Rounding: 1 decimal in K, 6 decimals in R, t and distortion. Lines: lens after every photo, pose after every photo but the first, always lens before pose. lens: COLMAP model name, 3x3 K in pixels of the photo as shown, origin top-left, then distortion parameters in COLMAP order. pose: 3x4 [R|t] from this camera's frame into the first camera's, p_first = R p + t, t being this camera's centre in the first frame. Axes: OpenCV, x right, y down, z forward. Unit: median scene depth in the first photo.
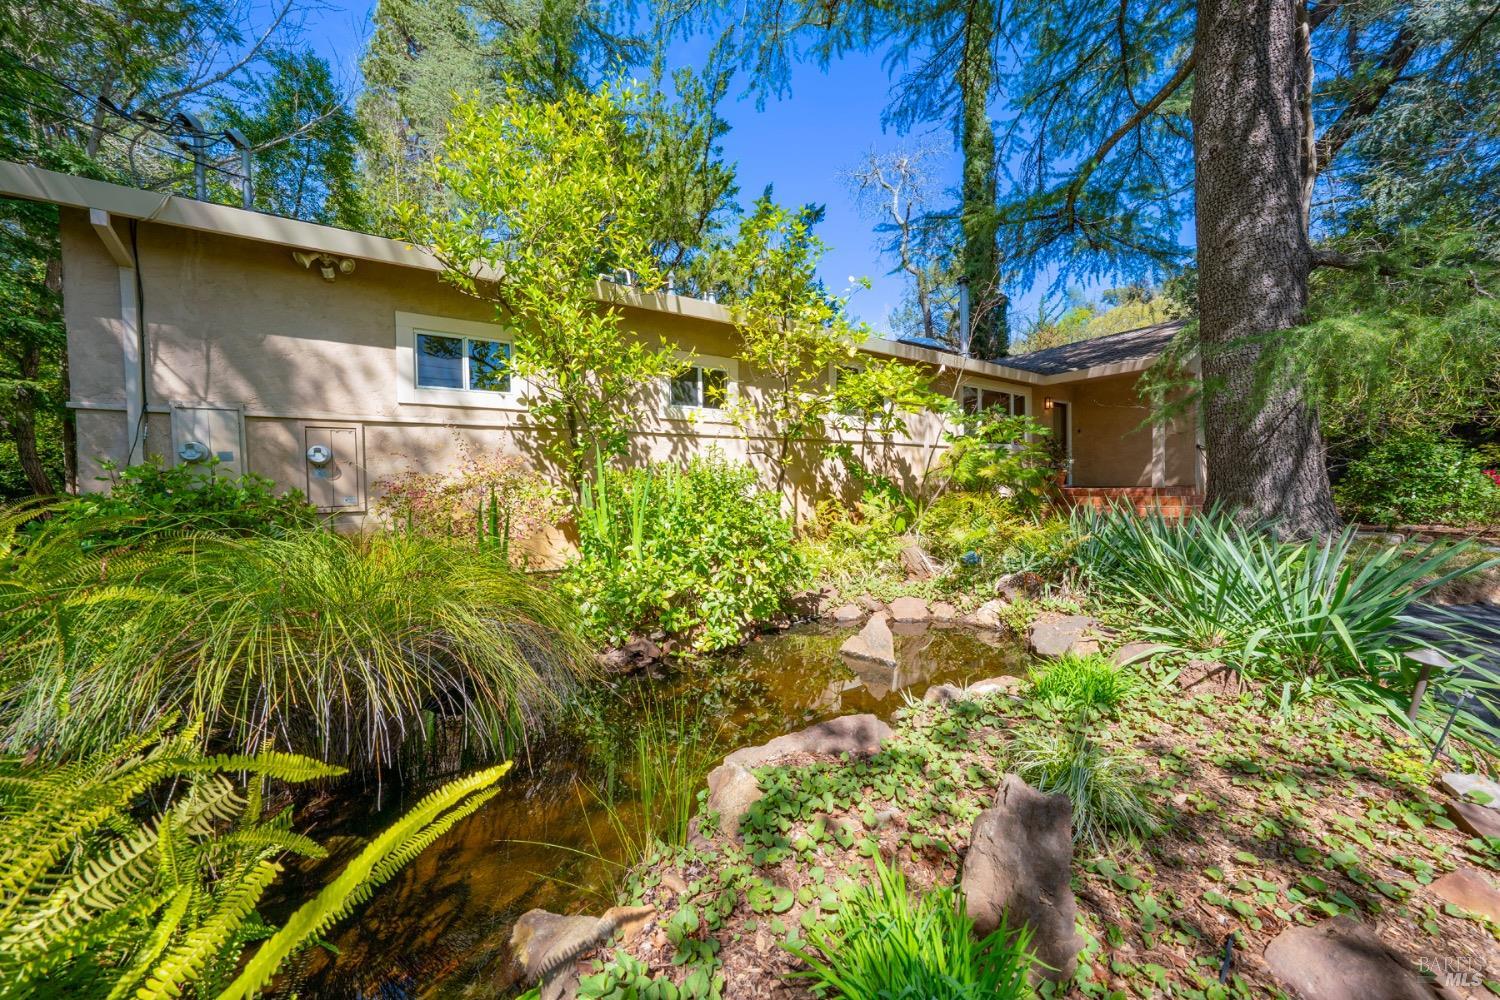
lens RADIAL K [[521.6, 0, 750.0], [0, 521.6, 500.0], [0, 0, 1]] dist [-0.009572, 0.003650]
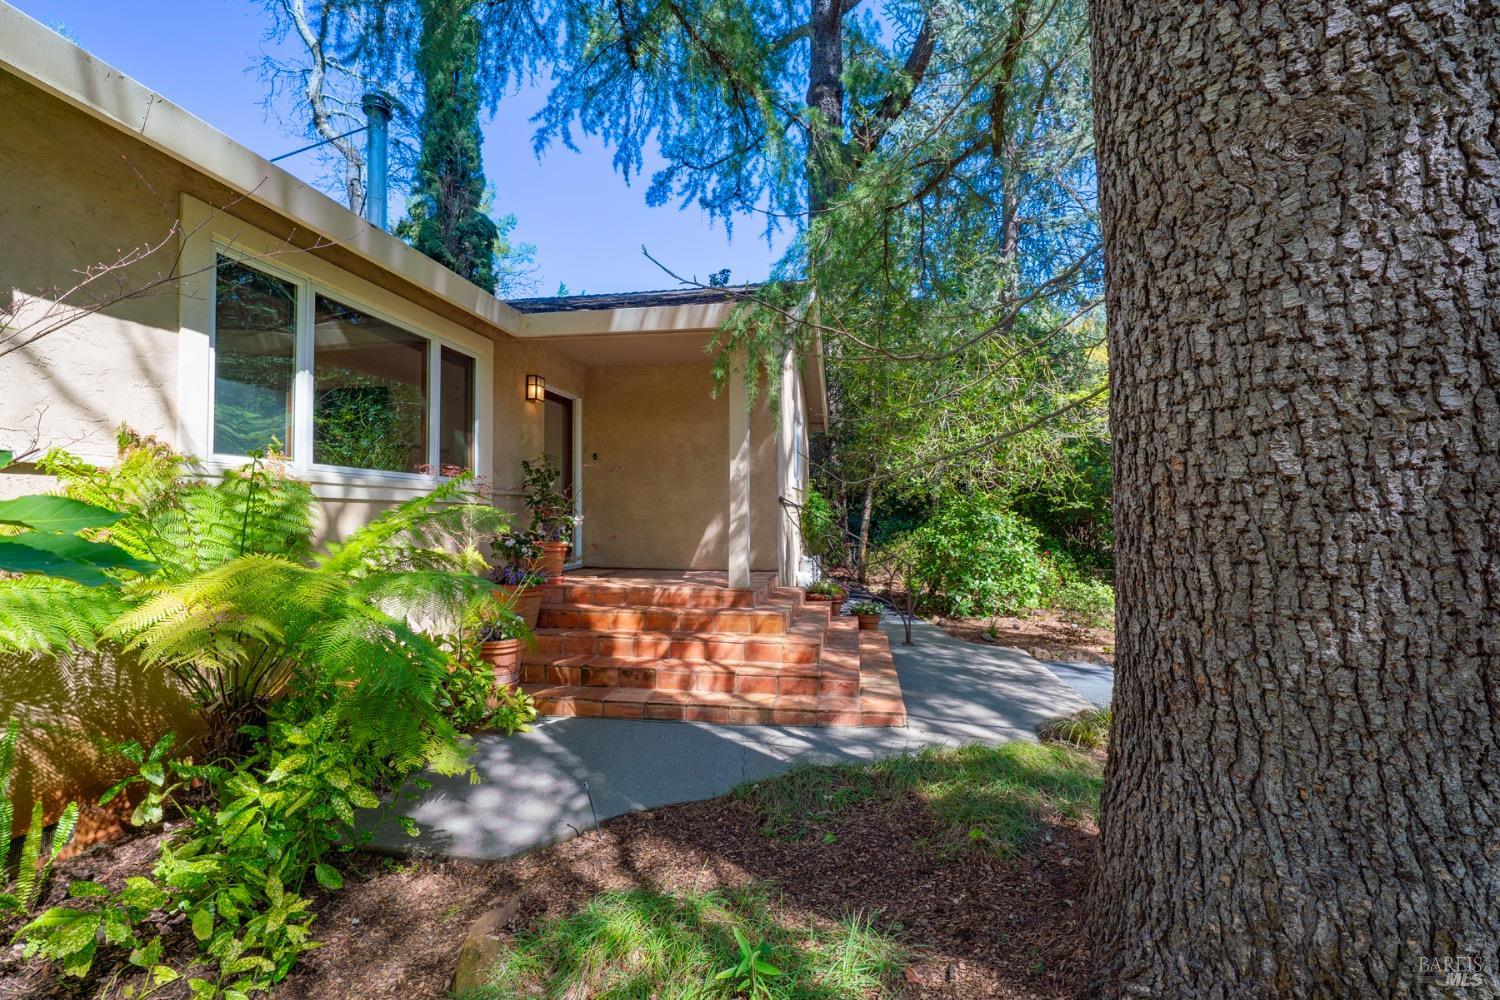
lens RADIAL K [[643.2, 0, 750.0], [0, 643.2, 500.0], [0, 0, 1]] dist [-0.004461, -0.000284]
pose [[0.709597, 0.038311, 0.703565, 0.353509], [0.008136, 0.998009, -0.062550, -0.059956], [-0.704560, 0.050109, 0.707873, 0.534642]]
